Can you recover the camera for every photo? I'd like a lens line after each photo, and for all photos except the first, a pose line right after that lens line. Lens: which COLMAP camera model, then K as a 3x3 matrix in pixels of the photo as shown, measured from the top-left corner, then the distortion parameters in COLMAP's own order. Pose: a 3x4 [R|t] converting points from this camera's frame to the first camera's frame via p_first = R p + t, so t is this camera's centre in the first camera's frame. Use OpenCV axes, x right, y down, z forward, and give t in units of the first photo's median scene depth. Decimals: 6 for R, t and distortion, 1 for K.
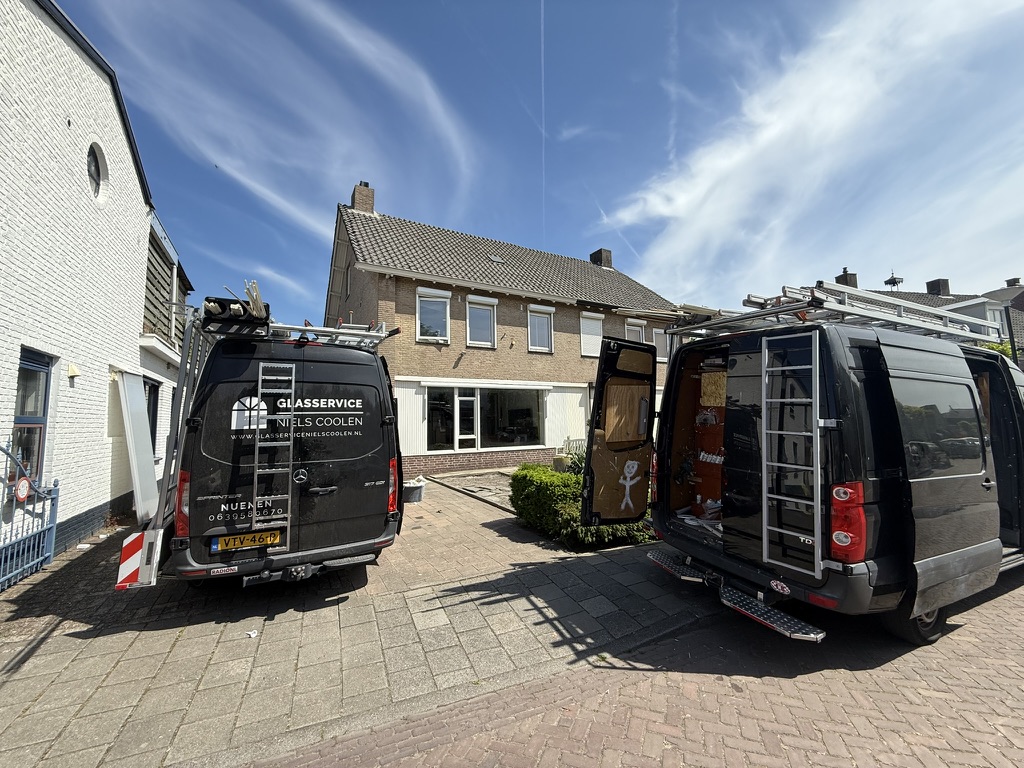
lens RADIAL K [[411.2, 0, 510.3], [0, 411.2, 384.5], [0, 0, 1]] dist [0.000796, -0.000142]
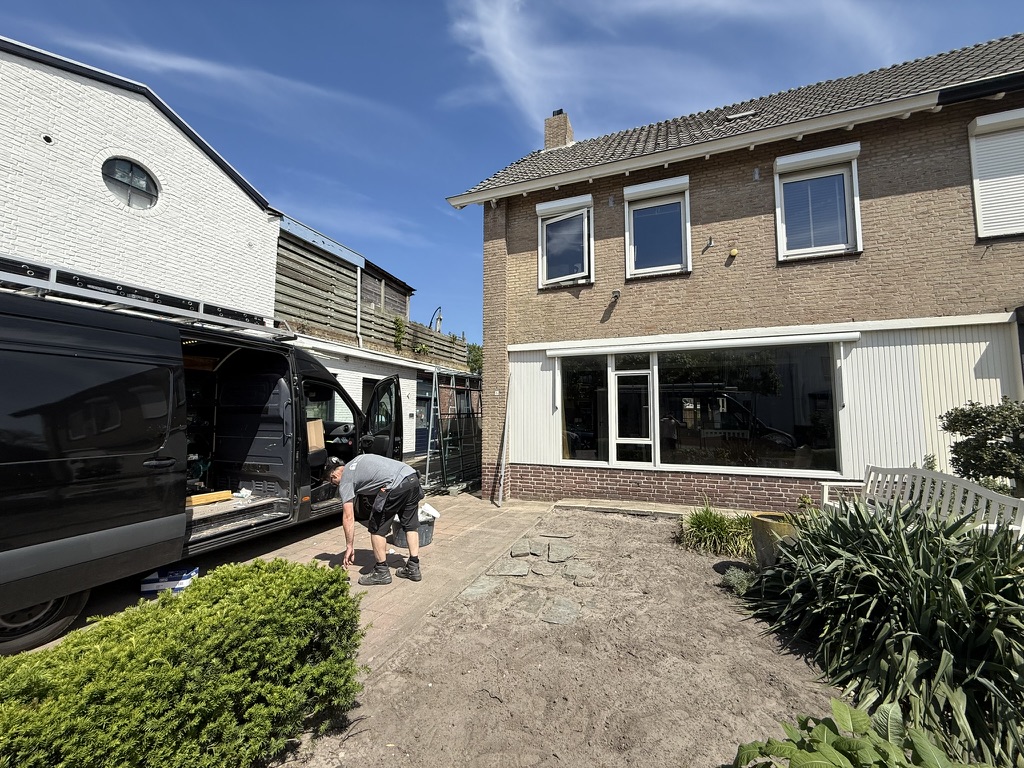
lens RADIAL K [[411.2, 0, 509.0], [0, 411.2, 382.7], [0, 0, 1]] dist [0.000796, -0.000142]
pose [[0.619449, -0.044354, -0.783783, 0.230051], [0.055888, 0.998361, -0.012326, 0.045632], [0.783045, -0.036169, 0.620913, 0.518967]]
